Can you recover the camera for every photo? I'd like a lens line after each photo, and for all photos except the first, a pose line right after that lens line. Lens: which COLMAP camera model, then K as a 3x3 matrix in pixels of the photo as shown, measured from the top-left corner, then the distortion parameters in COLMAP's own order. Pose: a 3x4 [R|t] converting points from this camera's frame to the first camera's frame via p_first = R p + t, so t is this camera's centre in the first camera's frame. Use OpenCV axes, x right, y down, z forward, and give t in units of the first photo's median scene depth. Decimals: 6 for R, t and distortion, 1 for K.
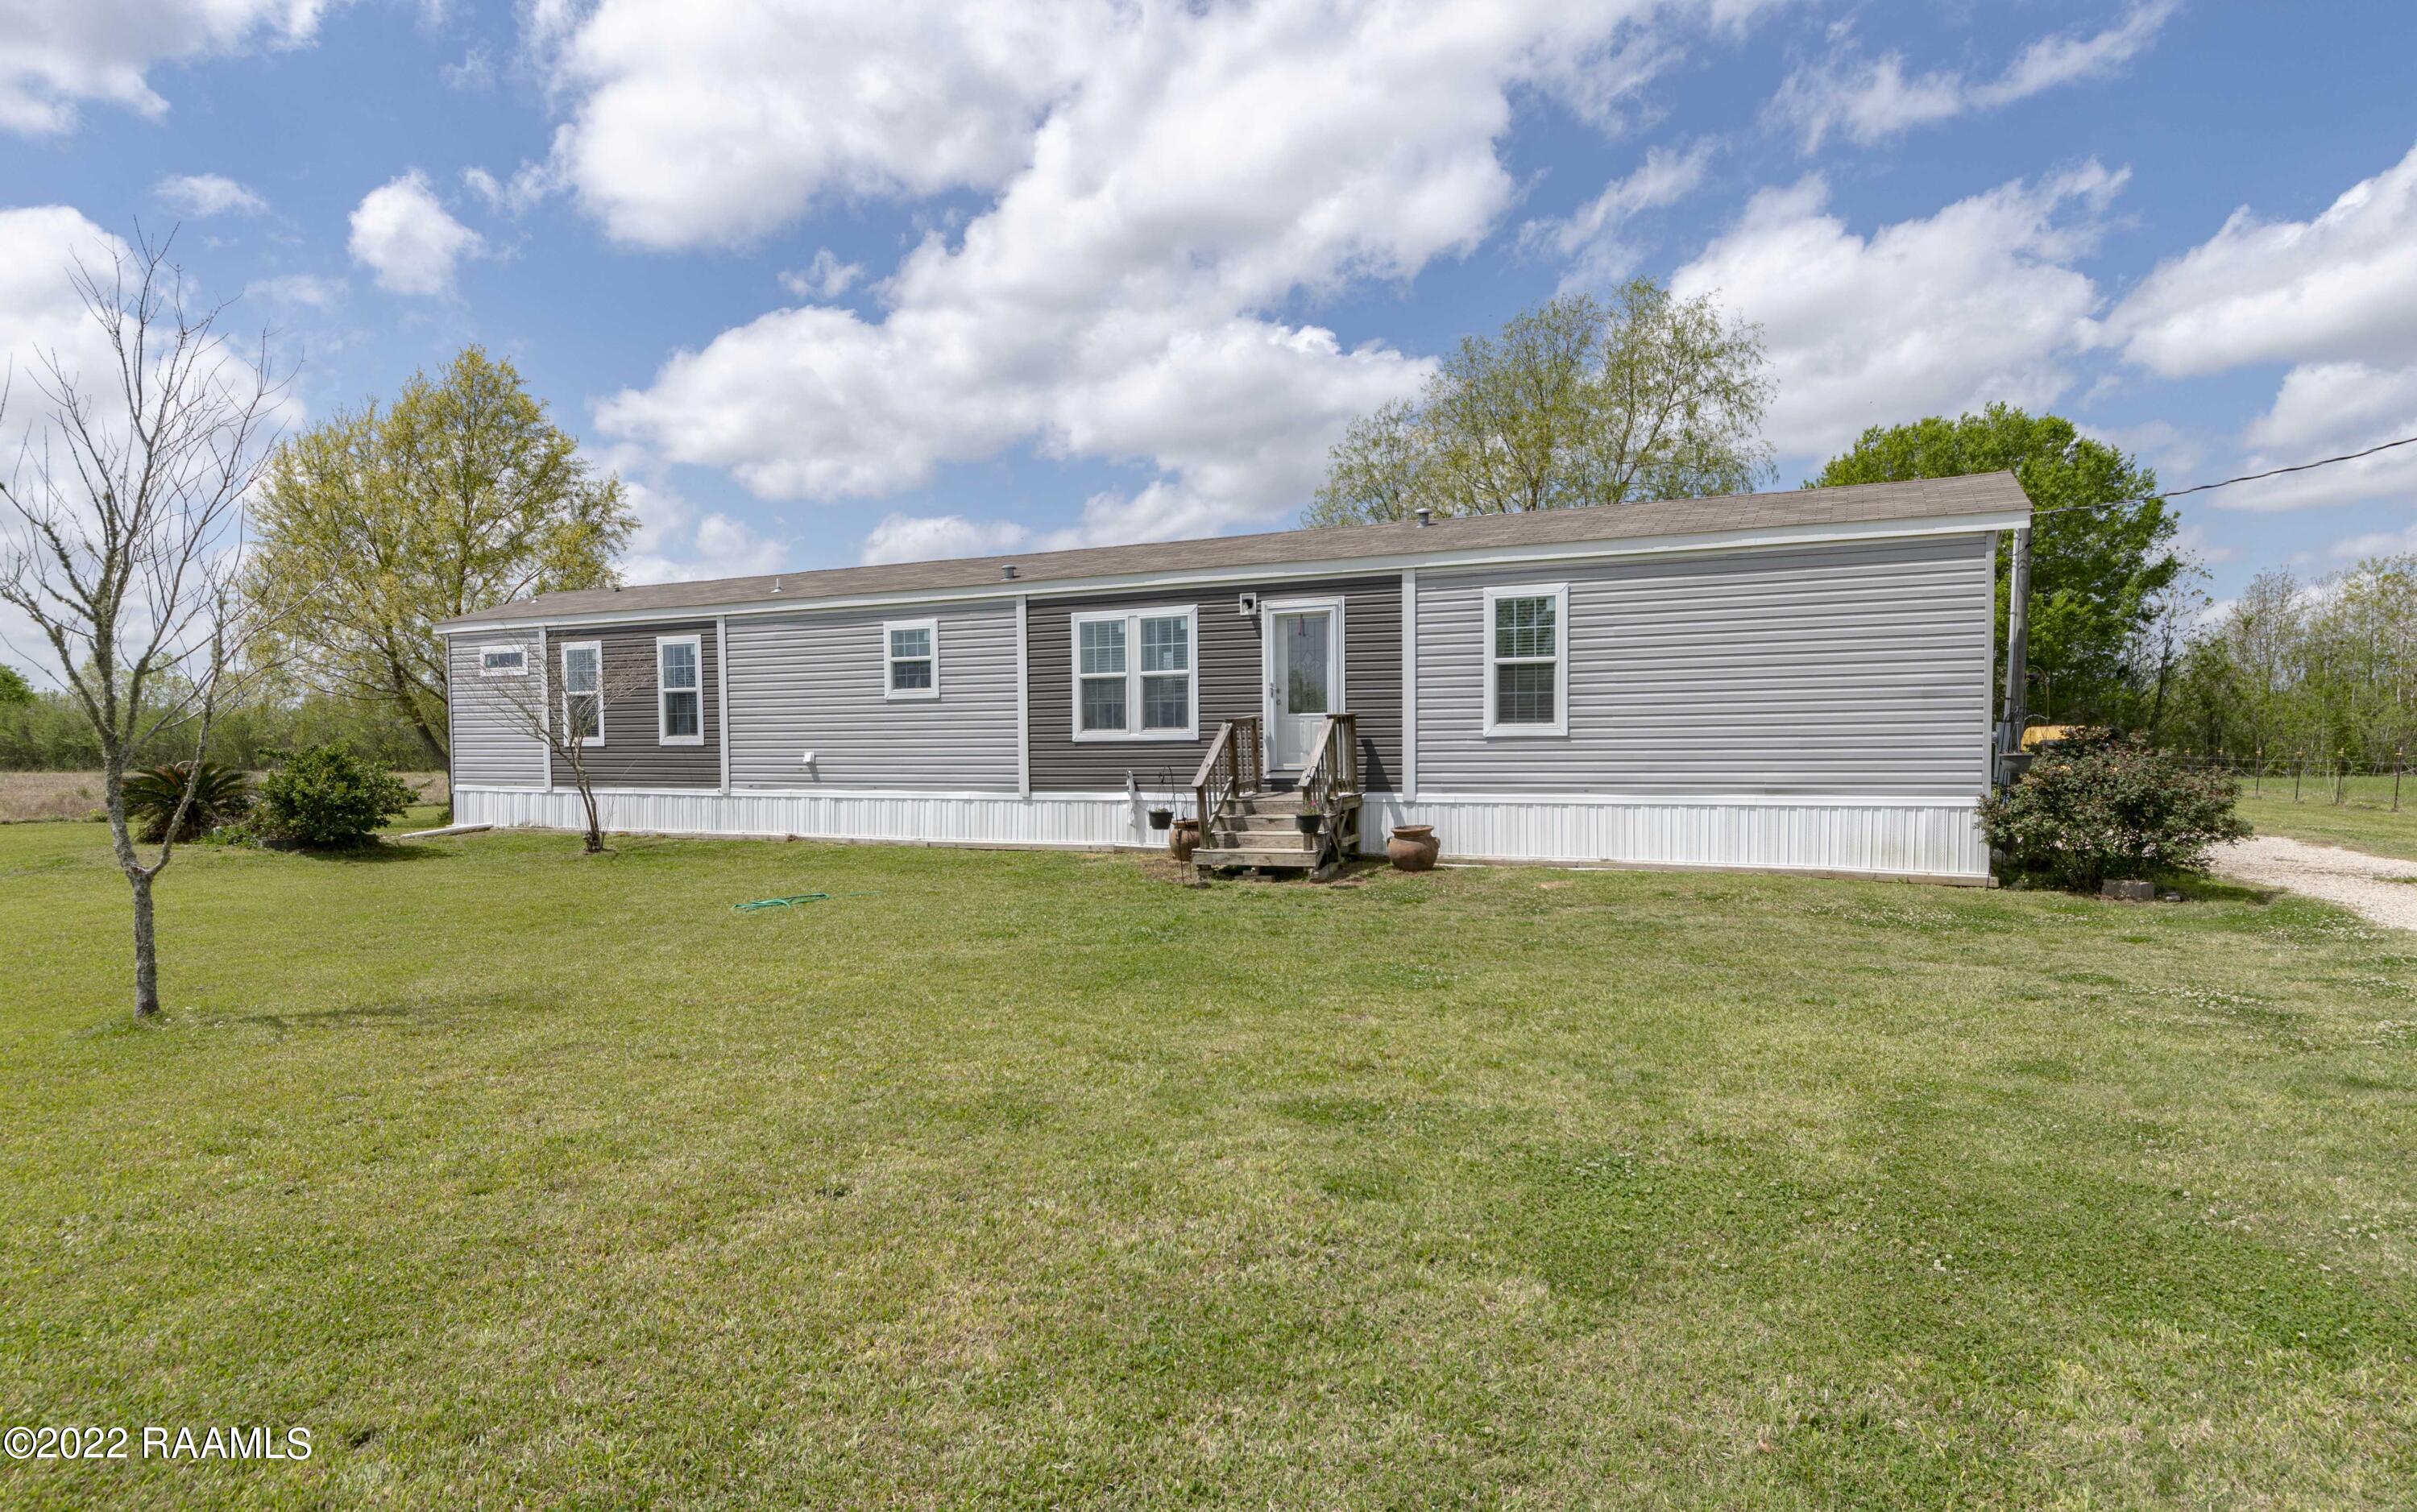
lens RADIAL K [[1302.6, 0, 1208.5], [0, 1302.6, 756.0], [0, 0, 1]] dist [0.016362, 0.000140]
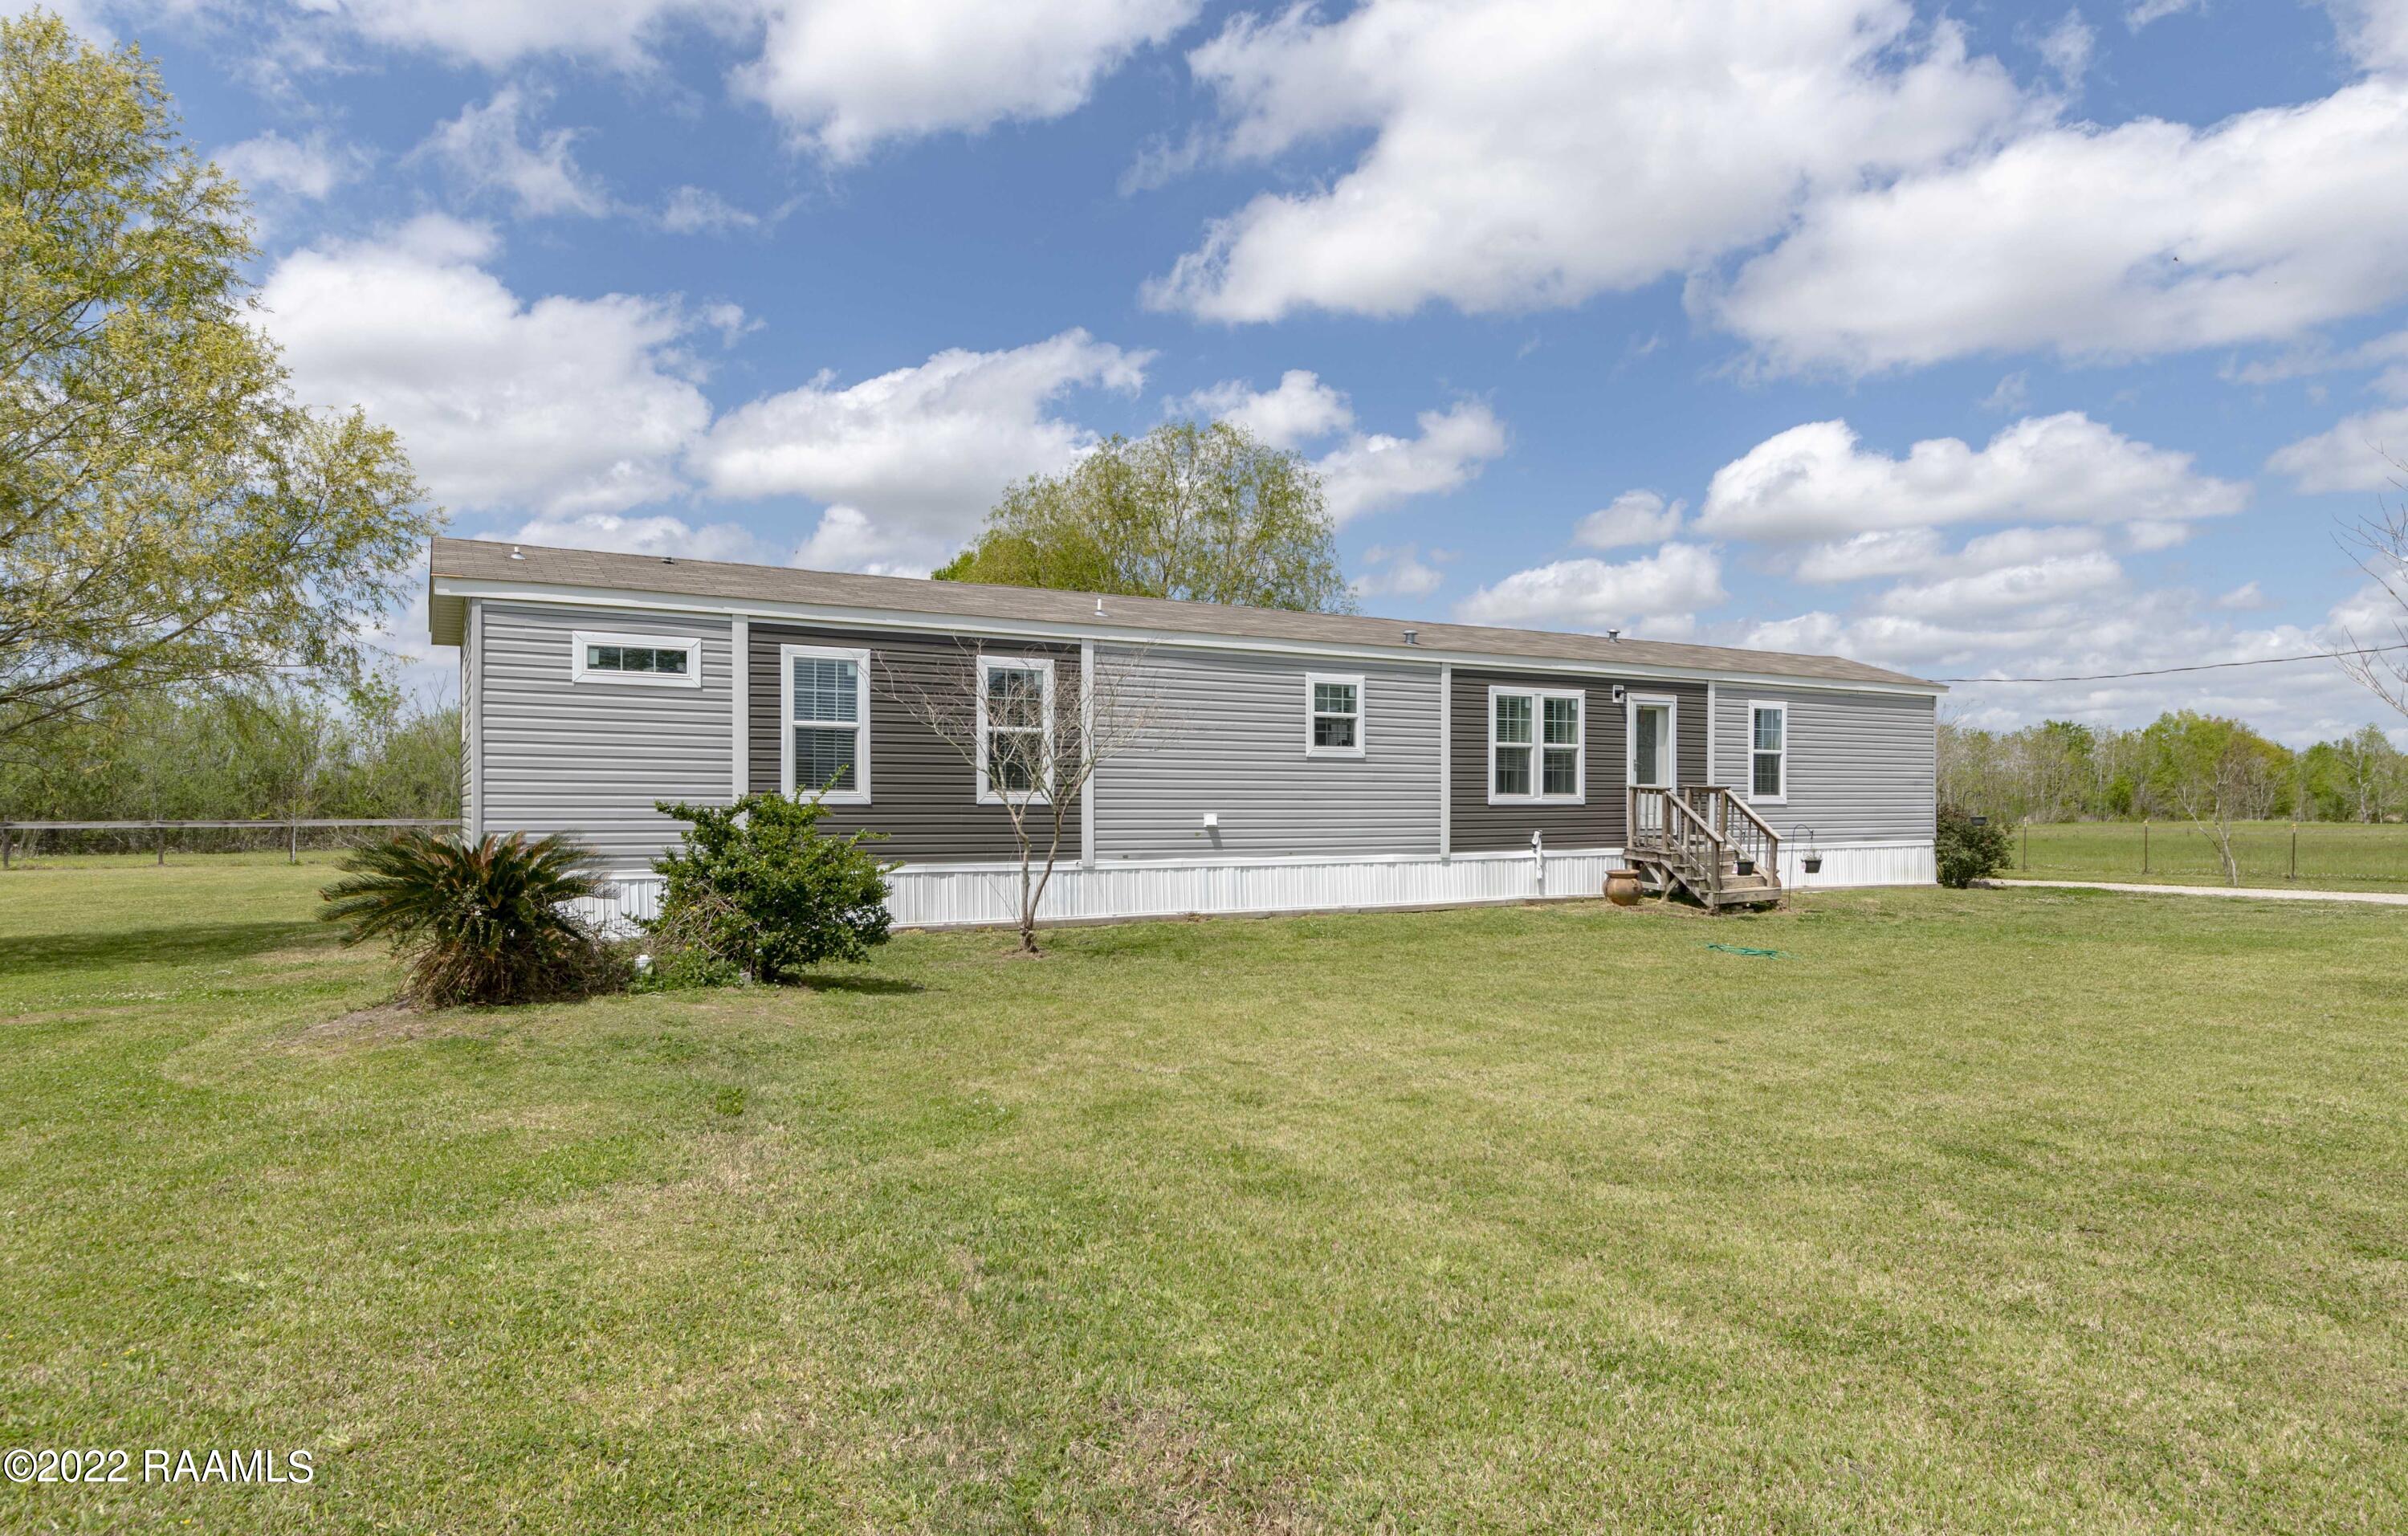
lens RADIAL K [[1344.9, 0, 1204.6], [0, 1344.9, 805.9], [0, 0, 1]] dist [0.000553, 0.000022]
pose [[0.577024, 0.010491, 0.816660, -1.121718], [0.004496, 0.999862, -0.016022, 0.006574], [-0.816715, 0.012916, 0.576897, 0.539711]]
